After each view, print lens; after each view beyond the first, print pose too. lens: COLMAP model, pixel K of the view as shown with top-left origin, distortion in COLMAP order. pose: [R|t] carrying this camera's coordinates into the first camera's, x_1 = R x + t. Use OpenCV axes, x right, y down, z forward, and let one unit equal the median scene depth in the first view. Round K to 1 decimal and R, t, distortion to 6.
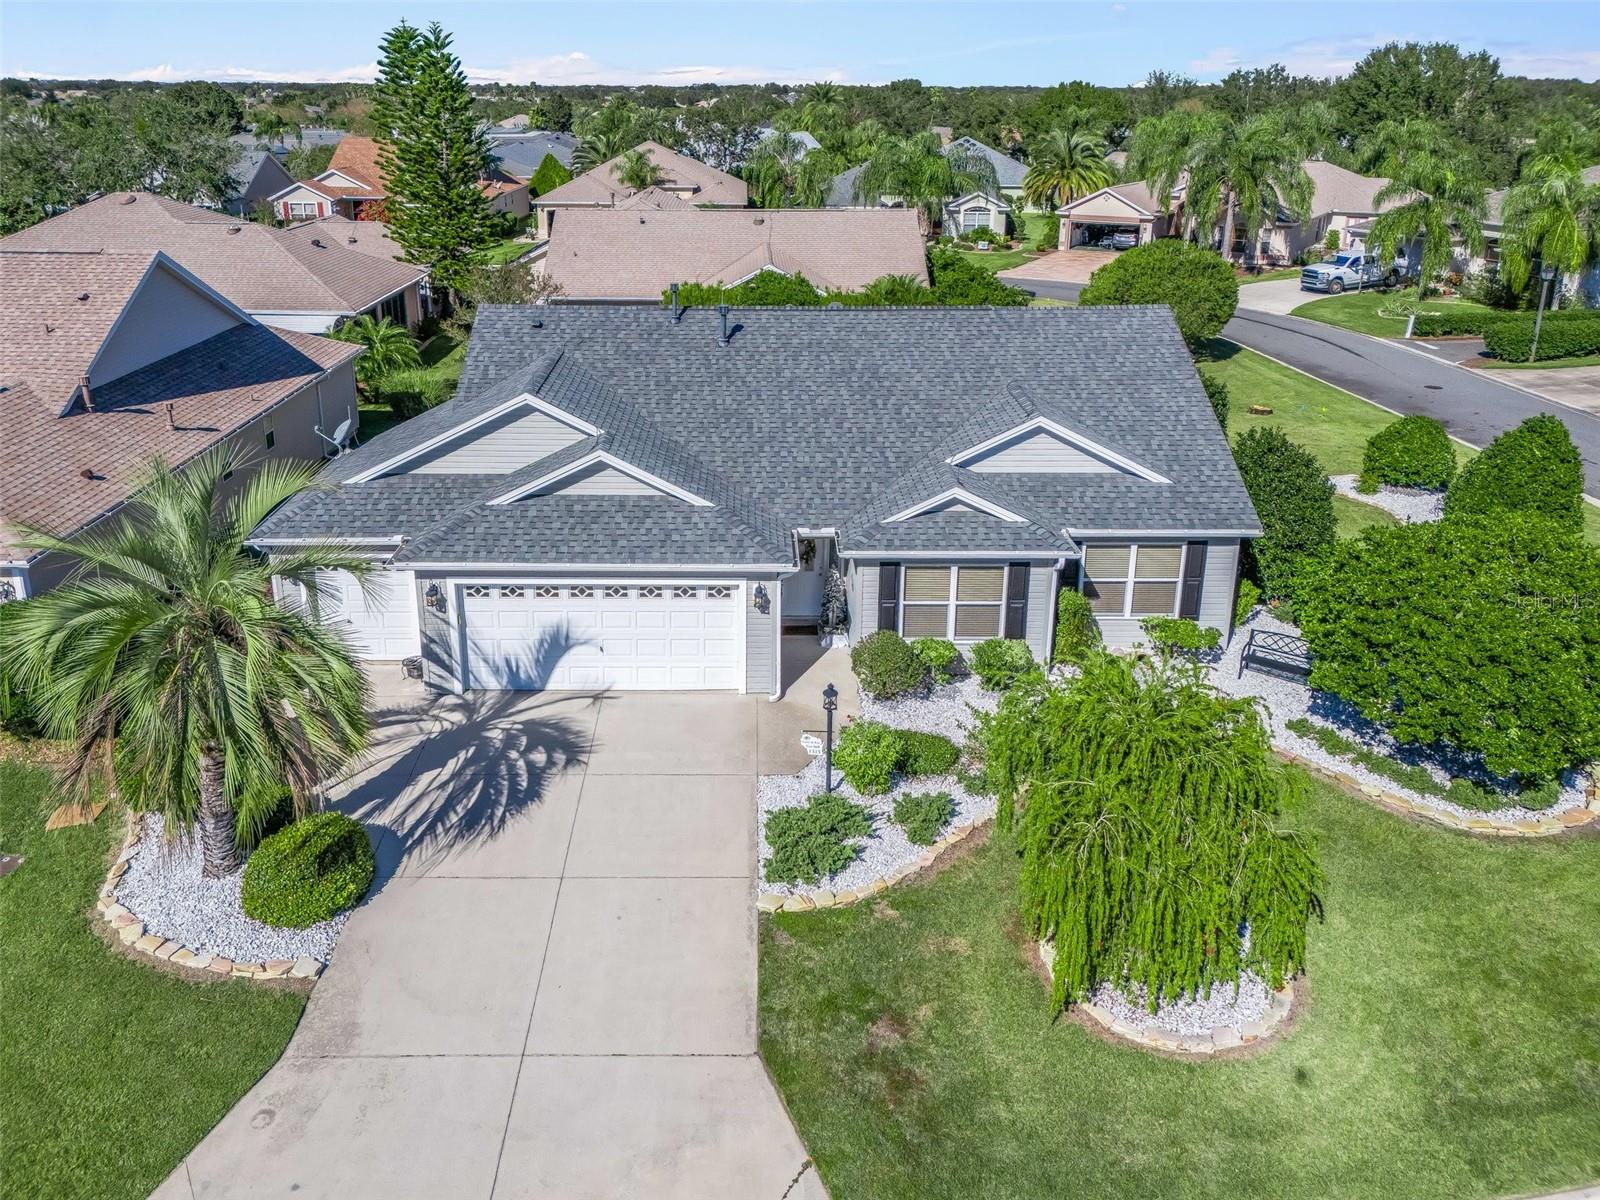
lens RADIAL K [[1108.5, 0, 746.0], [0, 1108.5, 552.0], [0, 0, 1]] dist [0.066503, -0.041036]
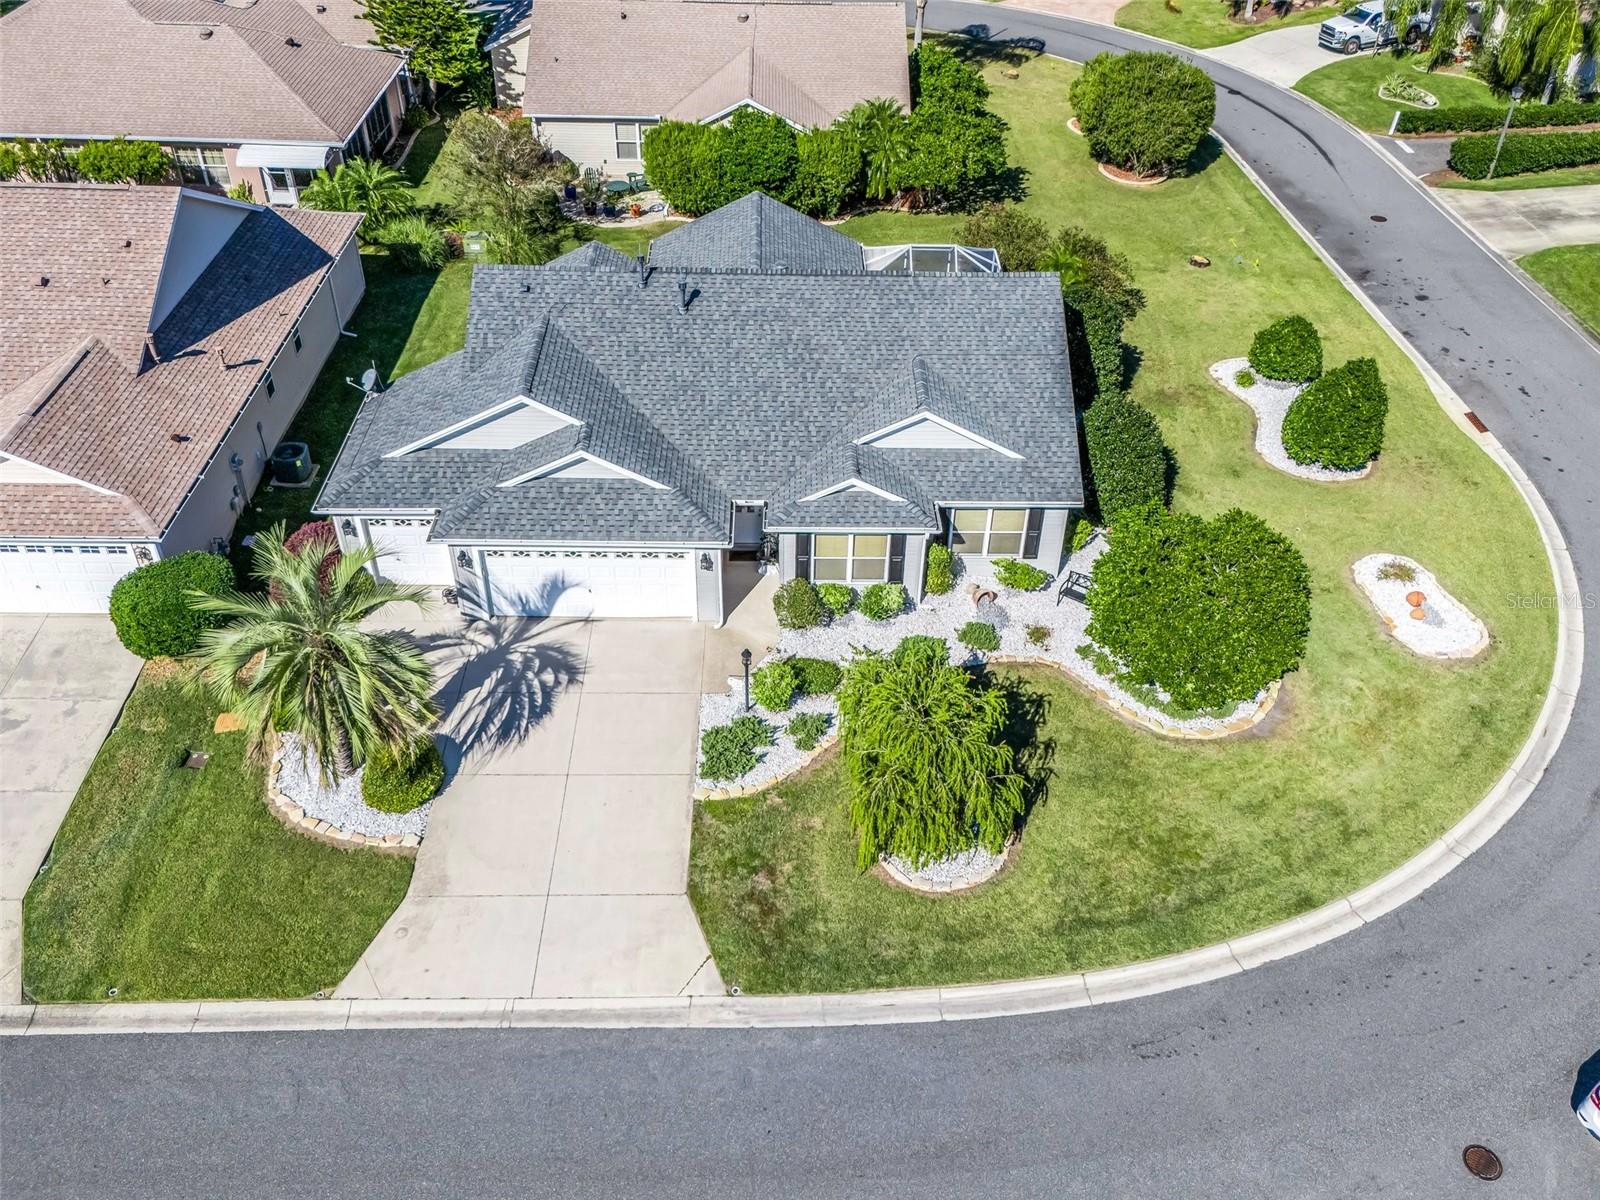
lens RADIAL K [[1182.9, 0, 800.0], [0, 1182.9, 600.0], [0, 0, 1]] dist [0.078464, -0.060280]
pose [[0.999769, 0.004161, 0.021081, 0.097482], [-0.010925, 0.943222, 0.331983, -0.392099], [-0.018503, -0.332137, 0.943050, -0.382403]]
